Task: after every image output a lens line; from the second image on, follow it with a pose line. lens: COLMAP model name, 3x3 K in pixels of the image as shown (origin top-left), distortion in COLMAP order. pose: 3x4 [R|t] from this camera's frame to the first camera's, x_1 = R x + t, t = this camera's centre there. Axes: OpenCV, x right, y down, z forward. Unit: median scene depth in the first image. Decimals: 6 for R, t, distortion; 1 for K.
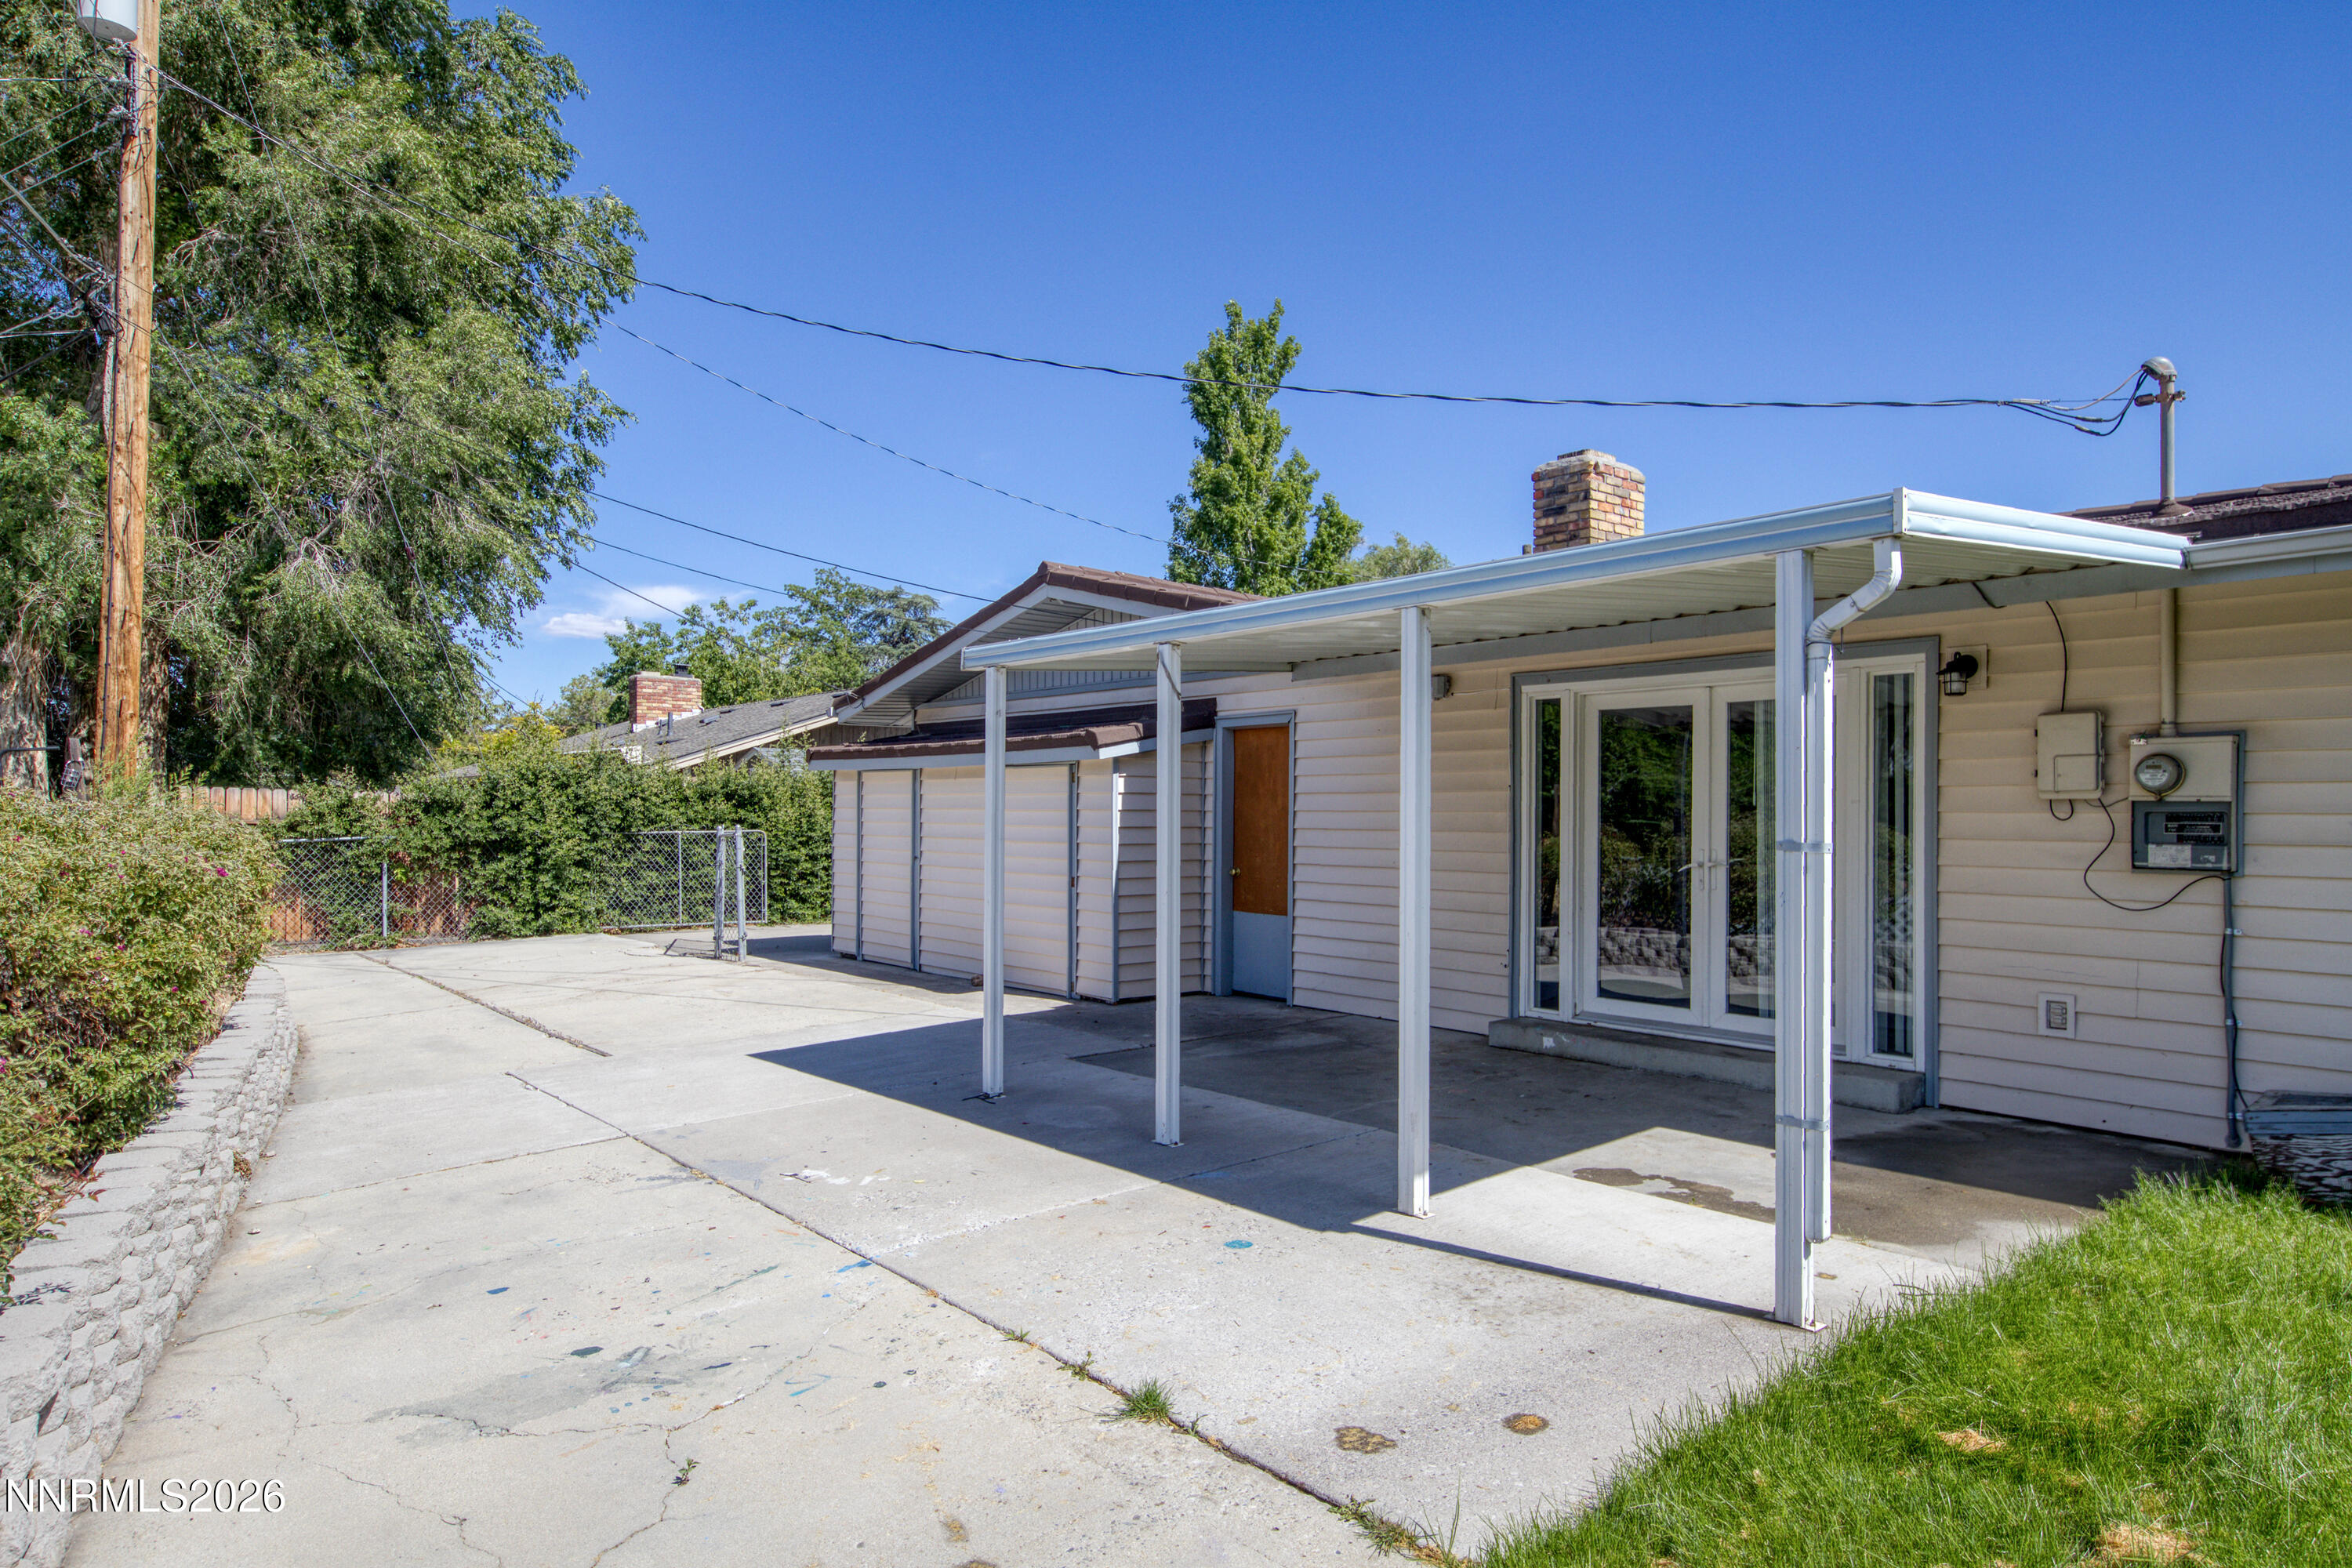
lens RADIAL K [[1444.2, 0, 1188.5], [0, 1444.2, 794.8], [0, 0, 1]] dist [0.002690, 0.002525]
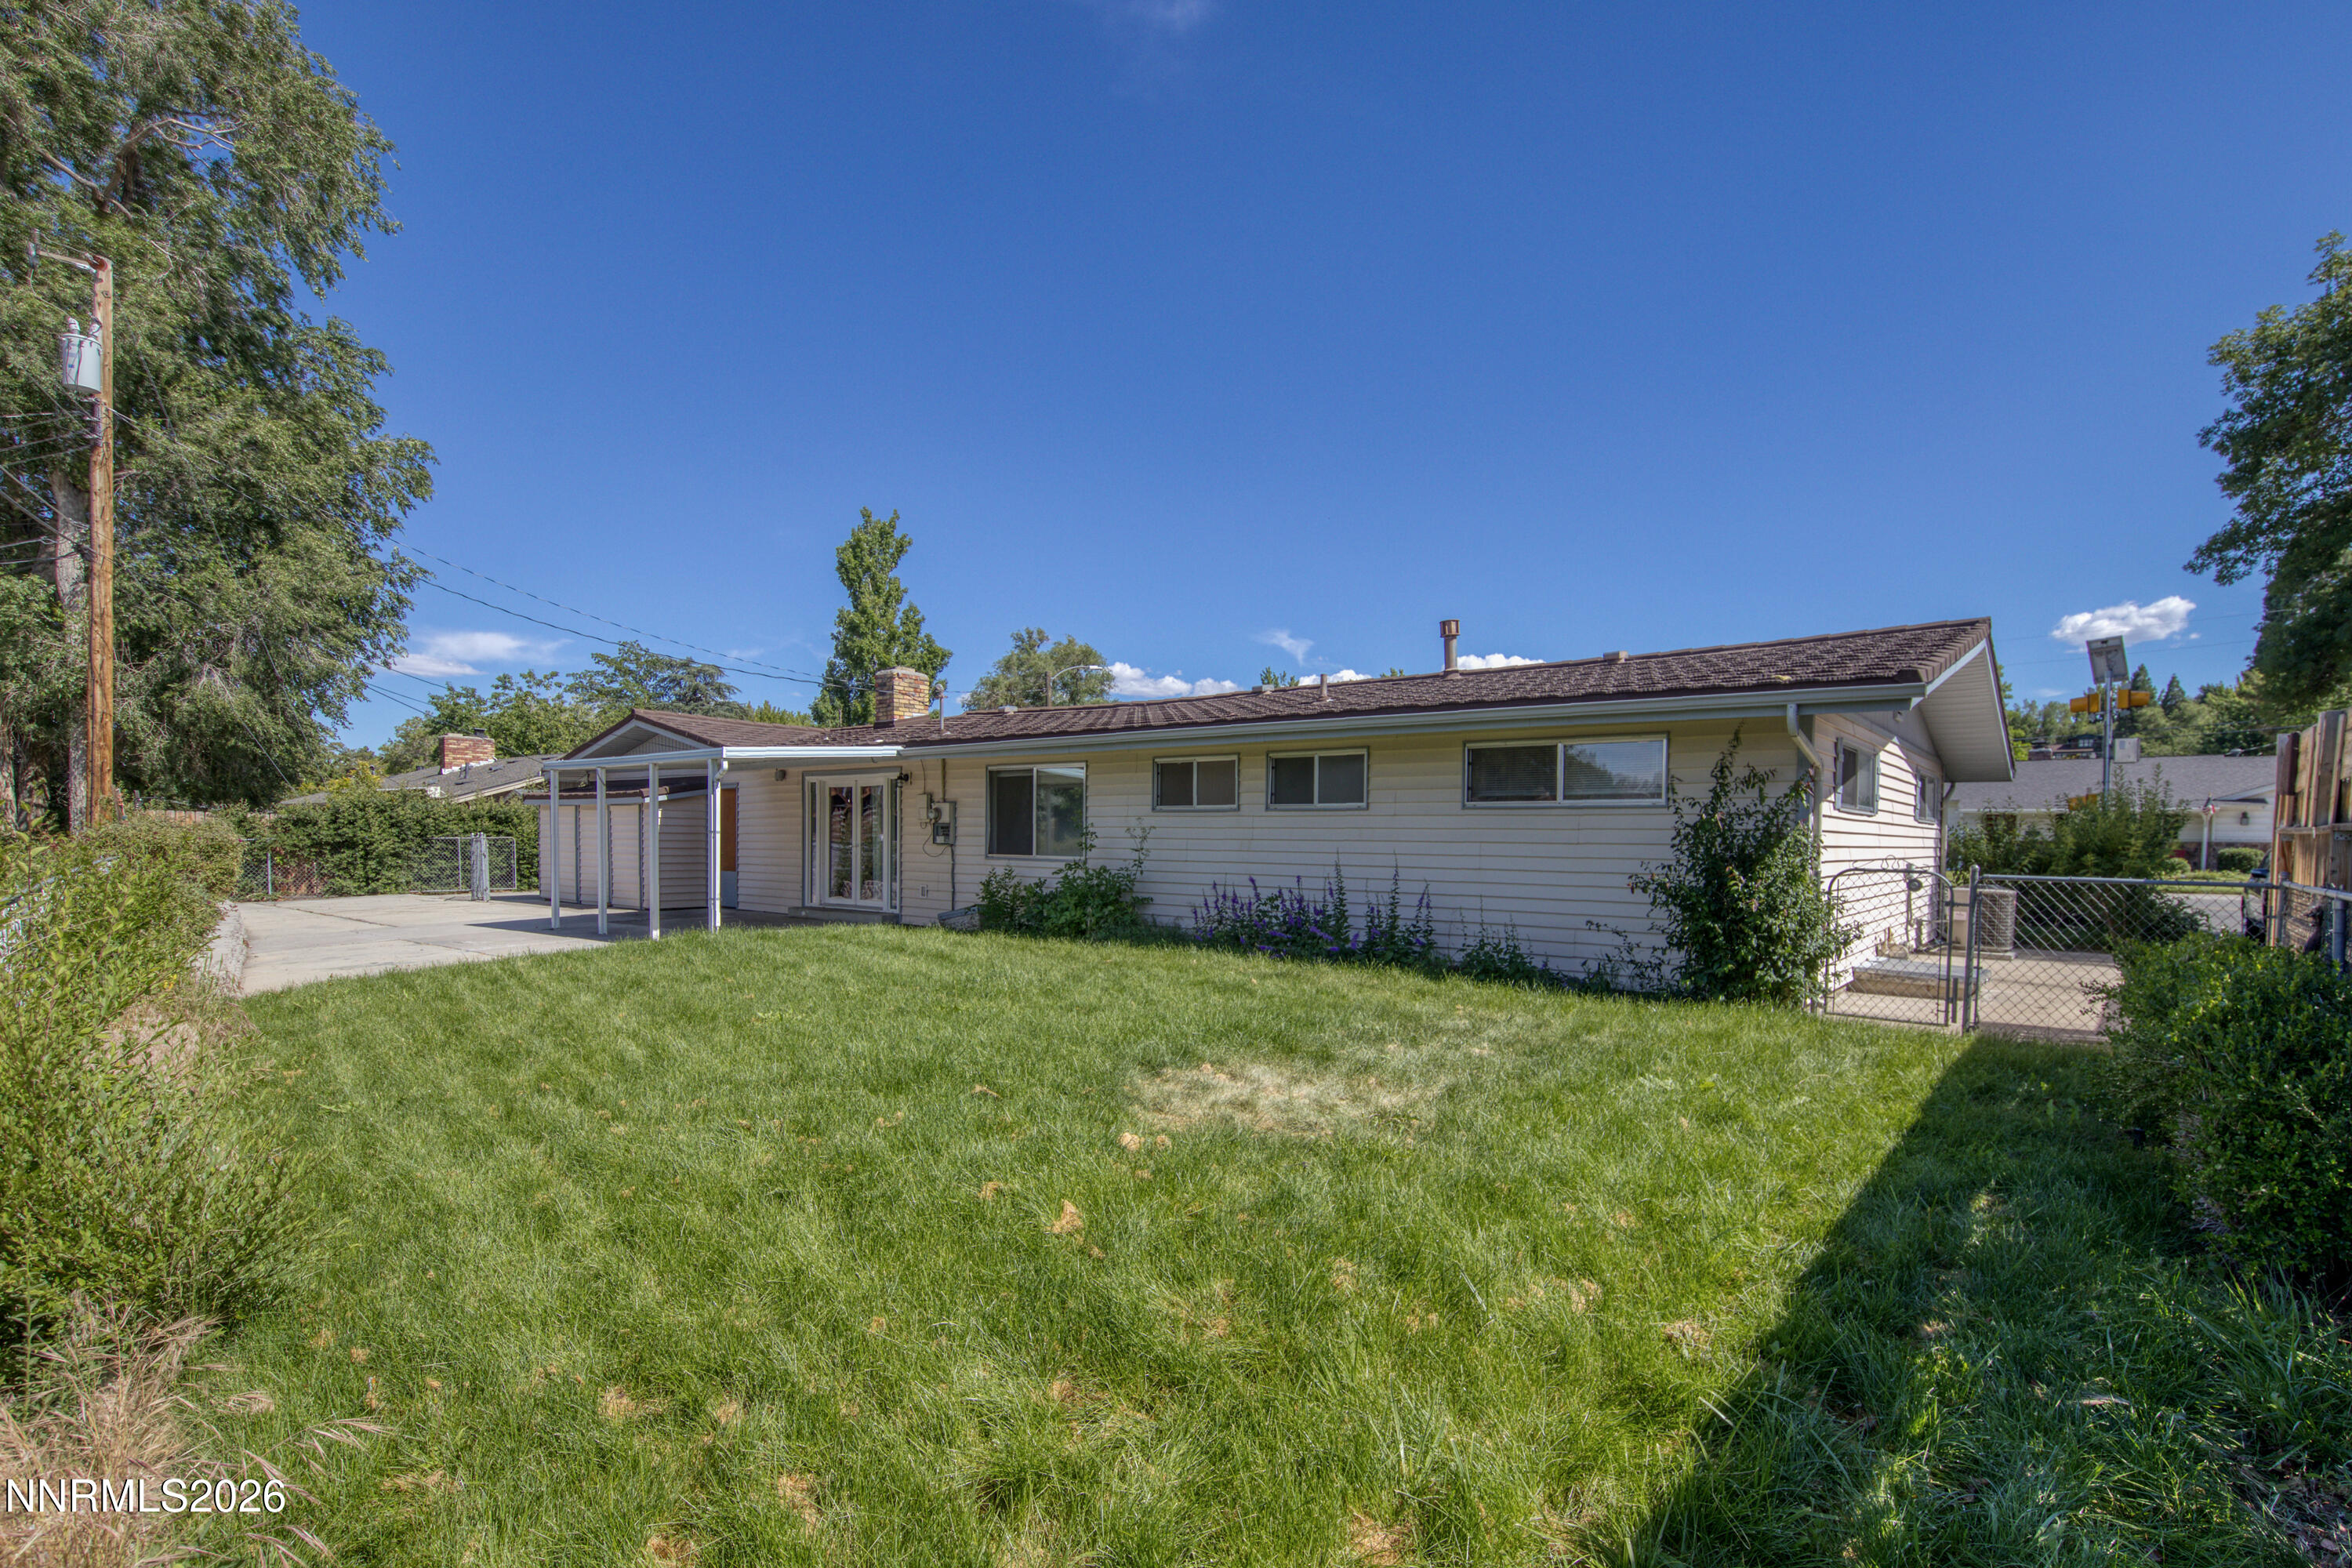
lens RADIAL K [[1089.9, 0, 1224.1], [0, 1089.9, 875.0], [0, 0, 1]] dist [-0.007492, -0.001104]
pose [[0.971594, -0.003358, 0.236628, 0.250254], [-0.008250, 0.998811, 0.048046, -0.000385], [-0.236508, -0.048633, 0.970412, -0.527554]]
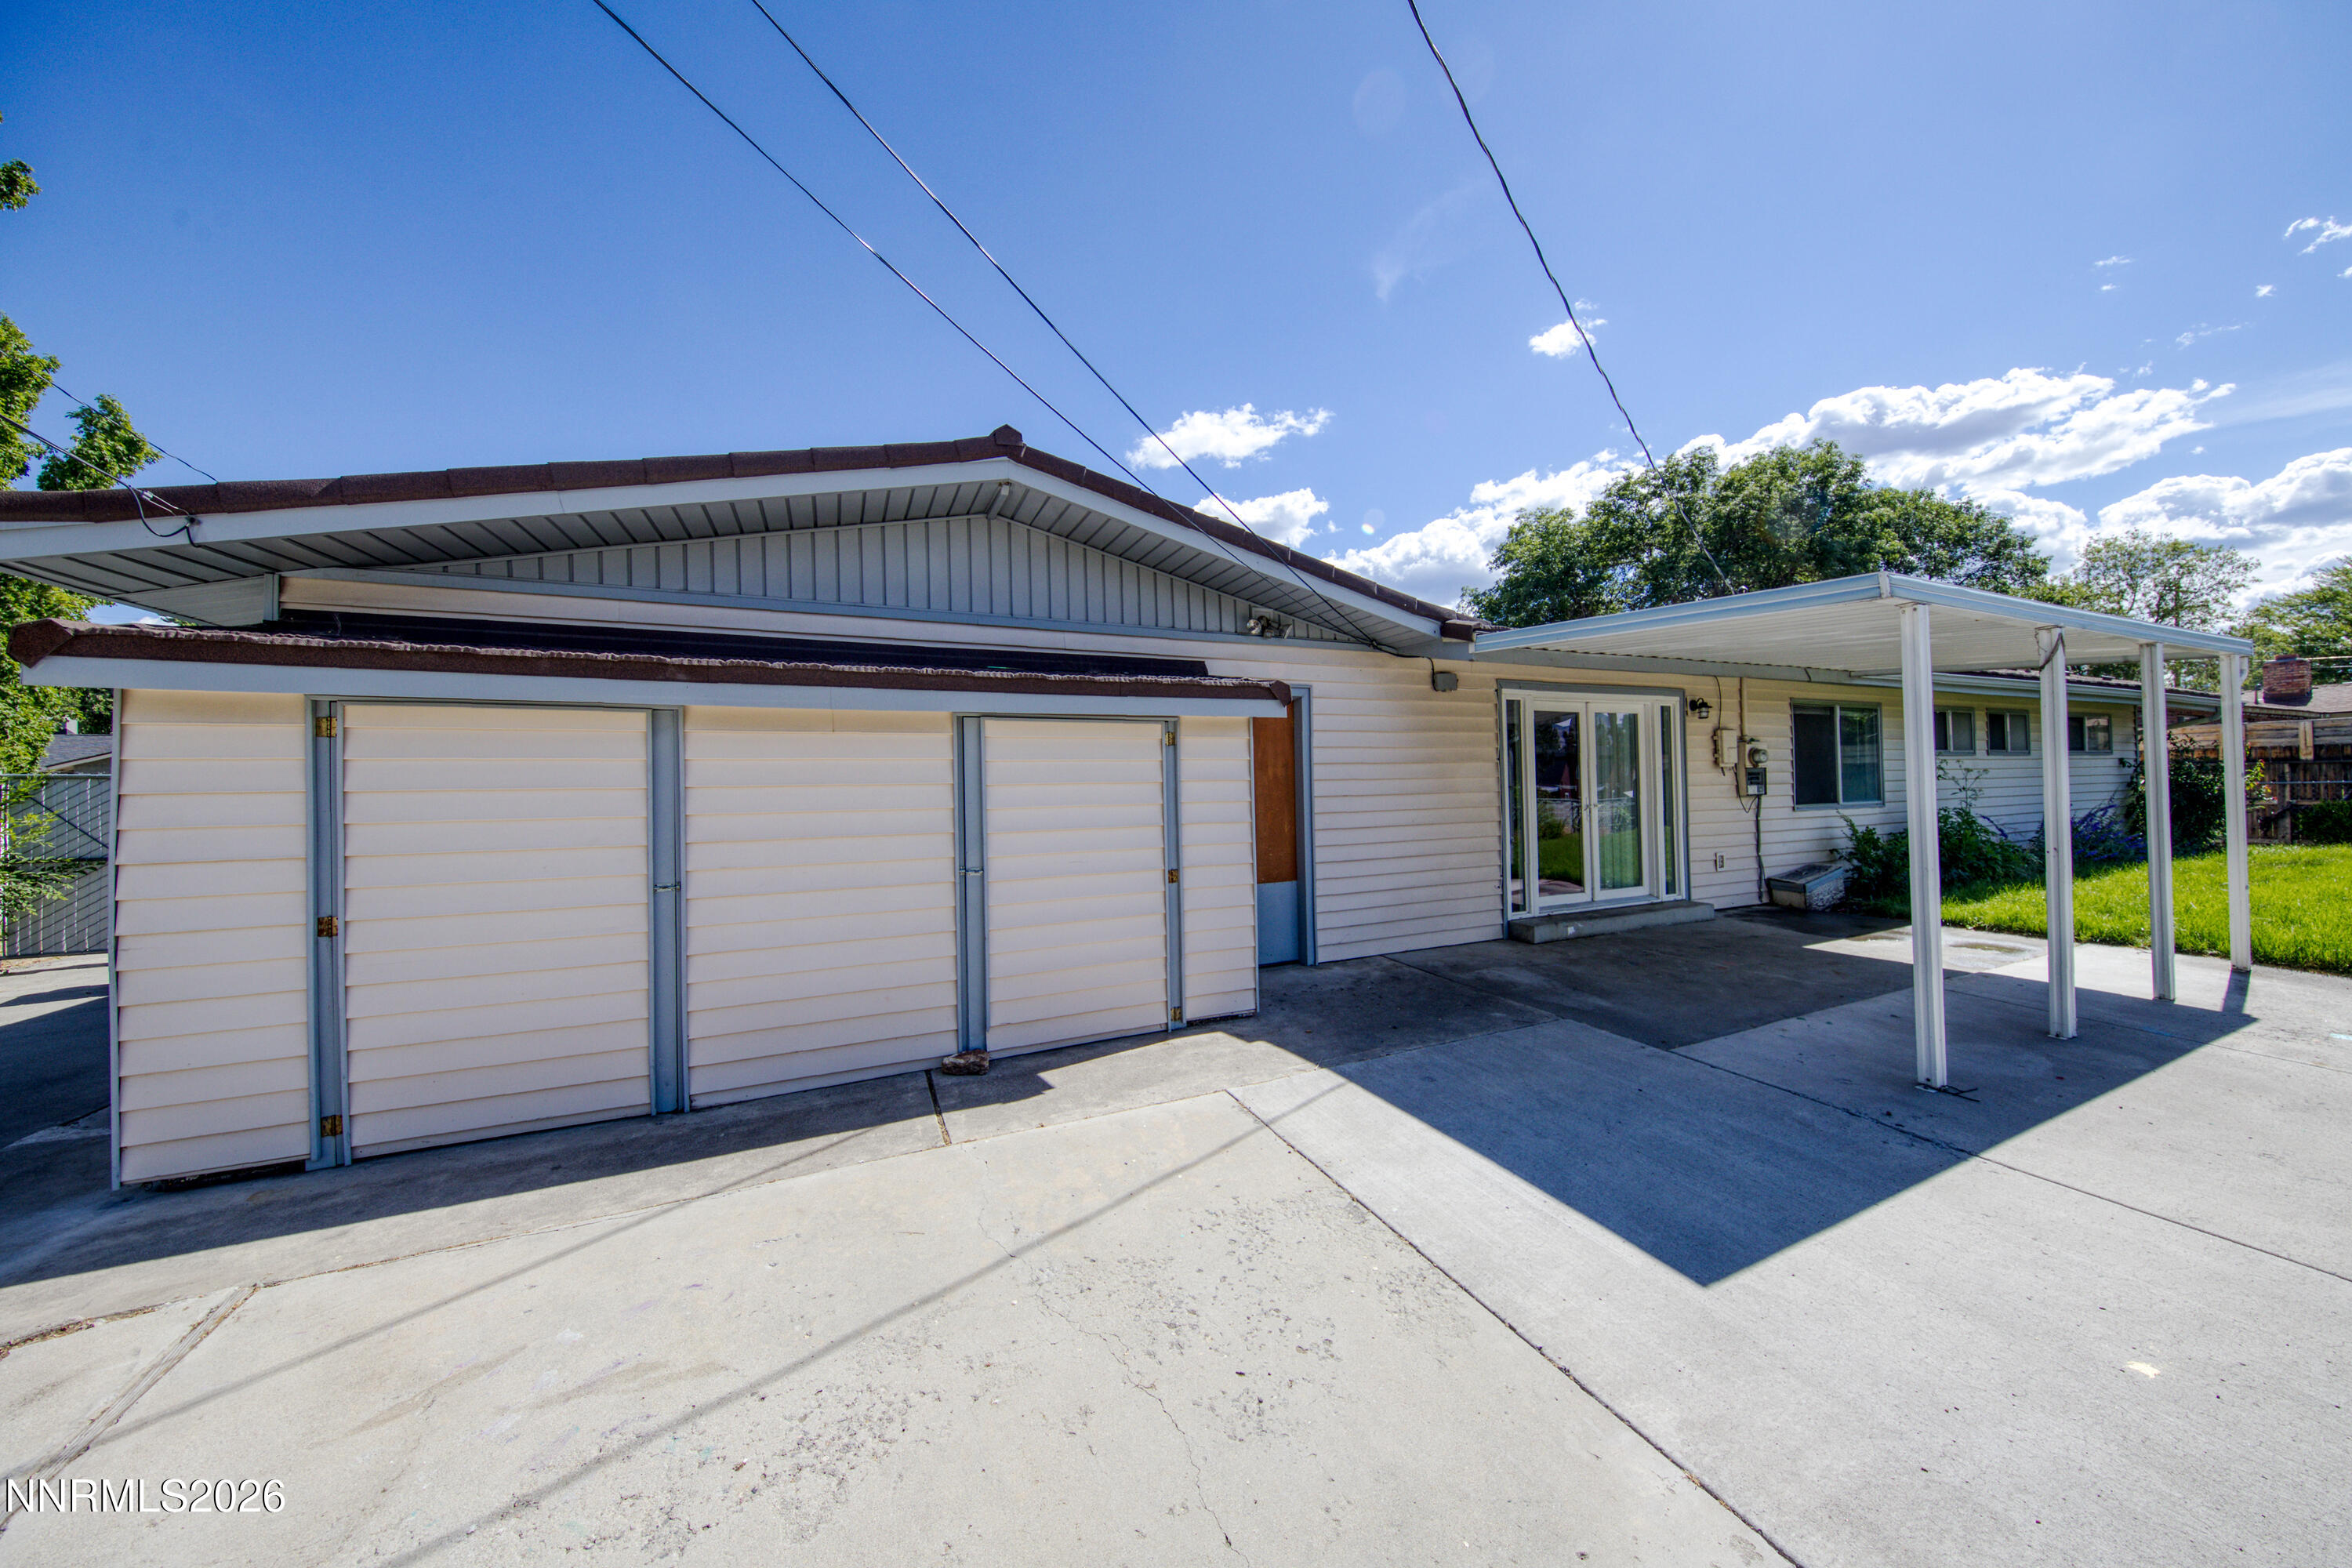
lens RADIAL K [[777.7, 0, 1177.6], [0, 777.7, 768.6], [0, 0, 1]] dist [0.001165, -0.000013]
pose [[0.251645, -0.000030, 0.967820, -0.301534], [-0.000172, 1.000000, 0.000076, 0.001877], [-0.967820, -0.000186, 0.251645, 0.567377]]
